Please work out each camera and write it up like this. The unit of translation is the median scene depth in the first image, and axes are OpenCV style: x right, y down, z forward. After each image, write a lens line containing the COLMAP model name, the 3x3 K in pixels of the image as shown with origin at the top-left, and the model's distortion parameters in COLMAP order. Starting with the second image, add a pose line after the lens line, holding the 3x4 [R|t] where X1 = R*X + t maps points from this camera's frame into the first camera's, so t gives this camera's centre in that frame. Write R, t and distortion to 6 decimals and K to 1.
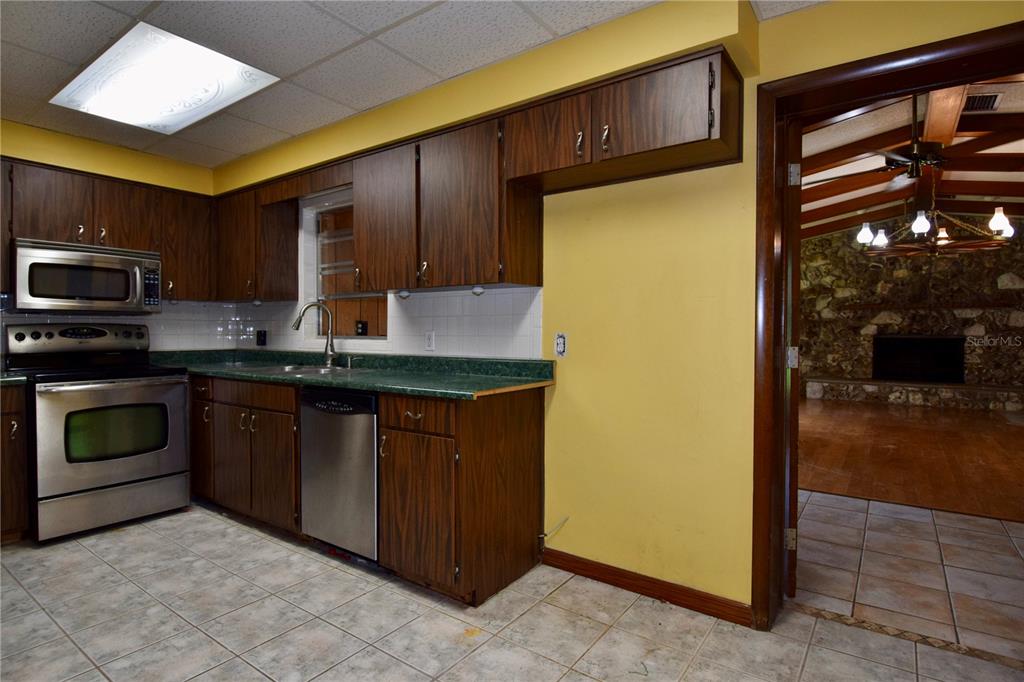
lens RADIAL K [[534.8, 0, 514.3], [0, 534.8, 335.6], [0, 0, 1]] dist [0.003035, -0.018524]
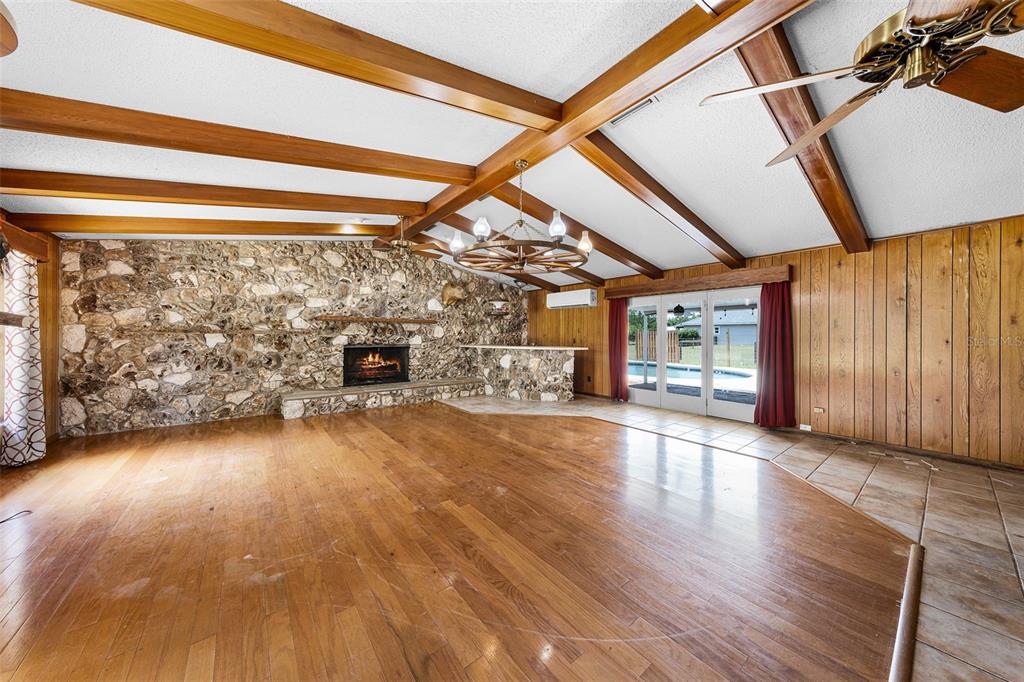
lens RADIAL K [[338.9, 0, 511.9], [0, 338.9, 336.8], [0, 0, 1]] dist [0.000082, 0.000000]
pose [[0.280902, -0.005772, 0.959719, 0.065893], [0.005785, 0.999974, 0.004321, -0.010210], [-0.959719, 0.004338, 0.280928, 0.266942]]
